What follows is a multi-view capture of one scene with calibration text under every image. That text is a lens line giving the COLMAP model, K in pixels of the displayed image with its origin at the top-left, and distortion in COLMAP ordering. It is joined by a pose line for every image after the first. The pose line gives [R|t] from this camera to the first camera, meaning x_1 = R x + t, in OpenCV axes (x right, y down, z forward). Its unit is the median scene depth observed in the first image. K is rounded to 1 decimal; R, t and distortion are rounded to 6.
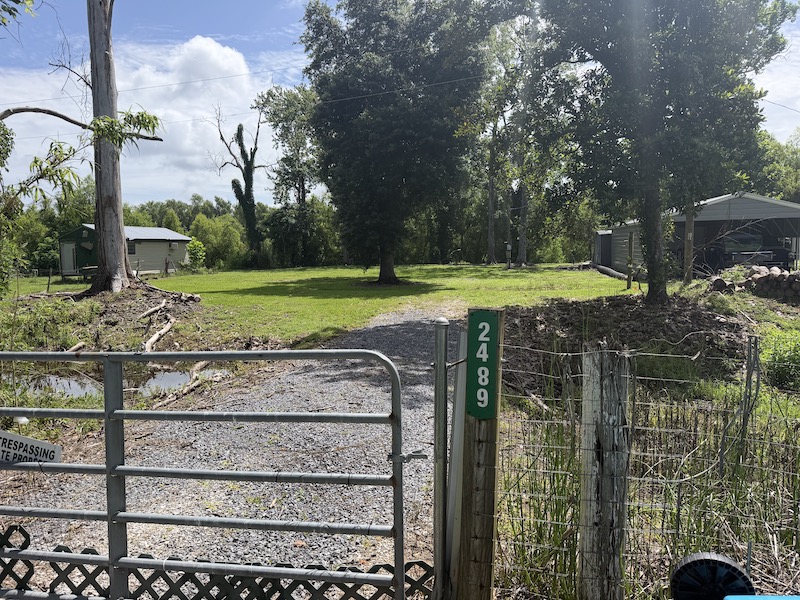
lens RADIAL K [[567.6, 0, 393.5], [0, 567.6, 298.2], [0, 0, 1]] dist [0.127192, -0.165291]
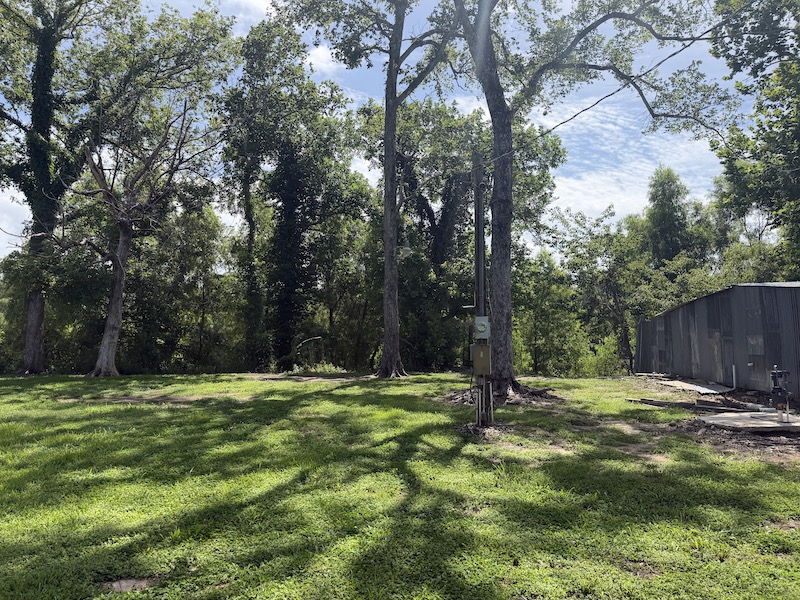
lens RADIAL K [[567.6, 0, 393.5], [0, 567.6, 298.2], [0, 0, 1]] dist [0.127192, -0.165291]
pose [[0.979900, 0.031640, 0.196966, 0.157557], [-0.001248, 0.988295, -0.152548, -0.085124], [-0.199487, 0.149236, 0.968470, 1.021920]]
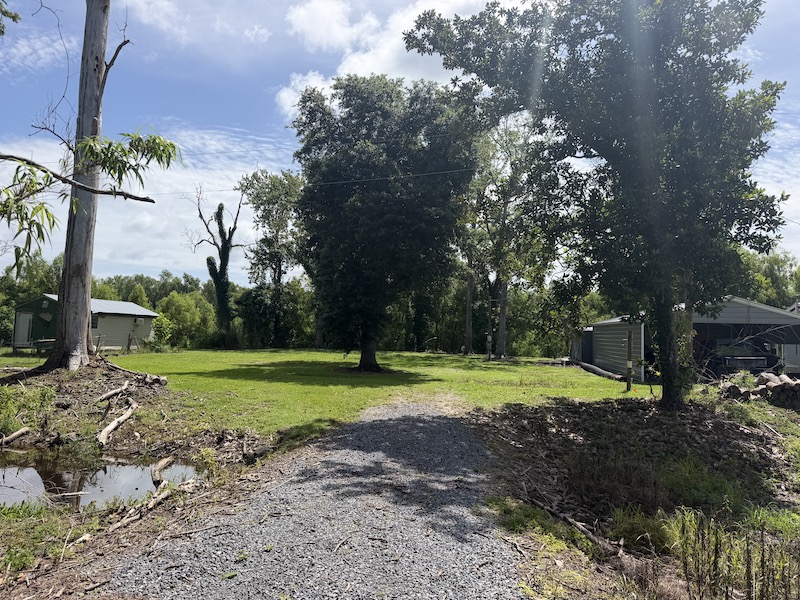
lens RADIAL K [[567.6, 0, 393.5], [0, 567.6, 298.2], [0, 0, 1]] dist [0.127192, -0.165291]
pose [[0.997252, 0.050887, 0.053841, -0.025197], [-0.042254, 0.987657, -0.150826, -0.004057], [-0.060852, 0.148136, 0.987093, 0.043612]]
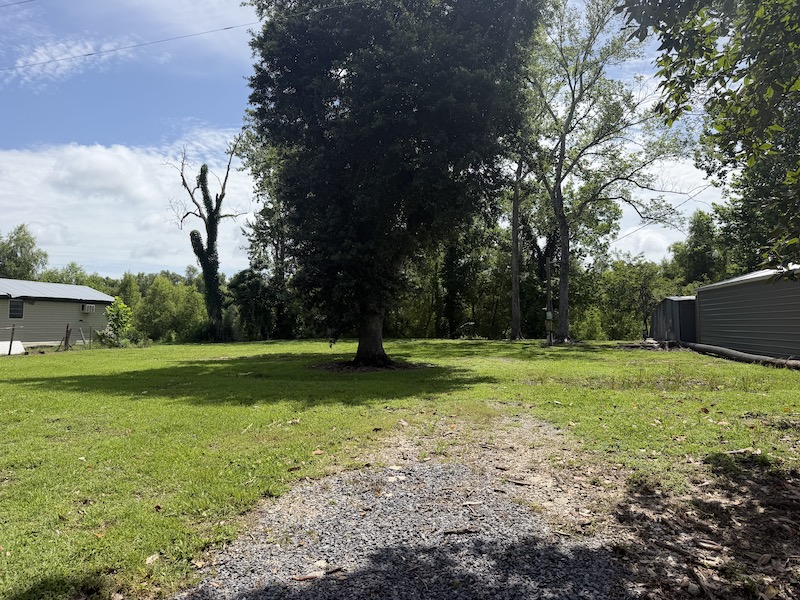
lens RADIAL K [[567.6, 0, 393.5], [0, 567.6, 298.2], [0, 0, 1]] dist [0.127192, -0.165291]
pose [[0.999877, 0.015308, -0.003389, 0.013182], [-0.015625, 0.990740, -0.134869, -0.015451], [0.001293, 0.134906, 0.990858, 0.391070]]
